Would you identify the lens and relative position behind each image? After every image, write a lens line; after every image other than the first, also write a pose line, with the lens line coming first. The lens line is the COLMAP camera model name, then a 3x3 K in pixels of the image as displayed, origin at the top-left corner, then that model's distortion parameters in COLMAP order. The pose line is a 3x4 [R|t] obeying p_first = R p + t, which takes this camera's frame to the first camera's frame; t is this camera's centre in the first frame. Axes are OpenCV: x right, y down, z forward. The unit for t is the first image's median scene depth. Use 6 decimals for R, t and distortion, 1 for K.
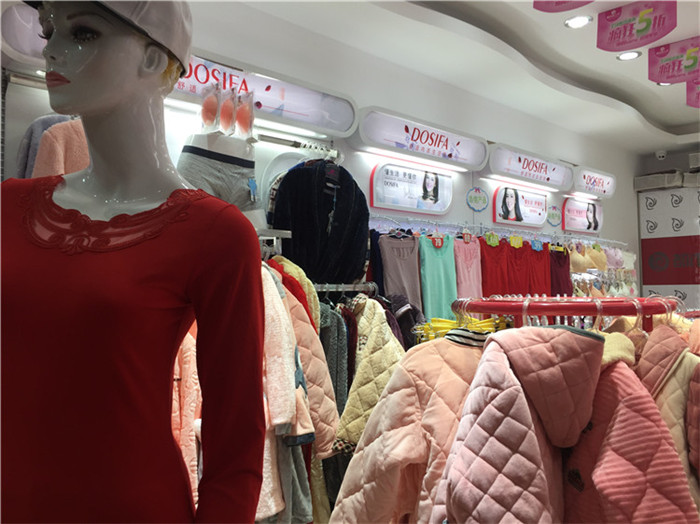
lens RADIAL K [[589.2, 0, 348.7], [0, 589.2, 263.0], [0, 0, 1]] dist [0.002696, 0.002832]
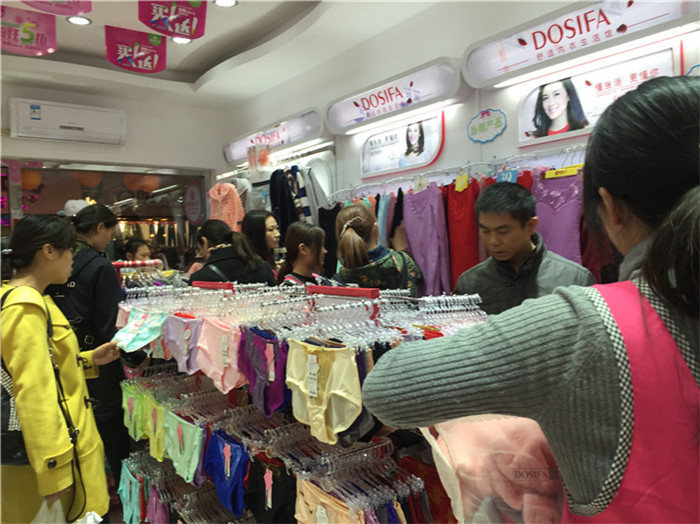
lens RADIAL K [[589.2, 0, 350.1], [0, 589.2, 261.3], [0, 0, 1]] dist [0.002696, 0.002832]
pose [[-0.139050, 0.023484, -0.990007, 1.082557], [0.066865, 0.997660, 0.014274, 0.044329], [0.988025, -0.064212, -0.140295, 1.016423]]
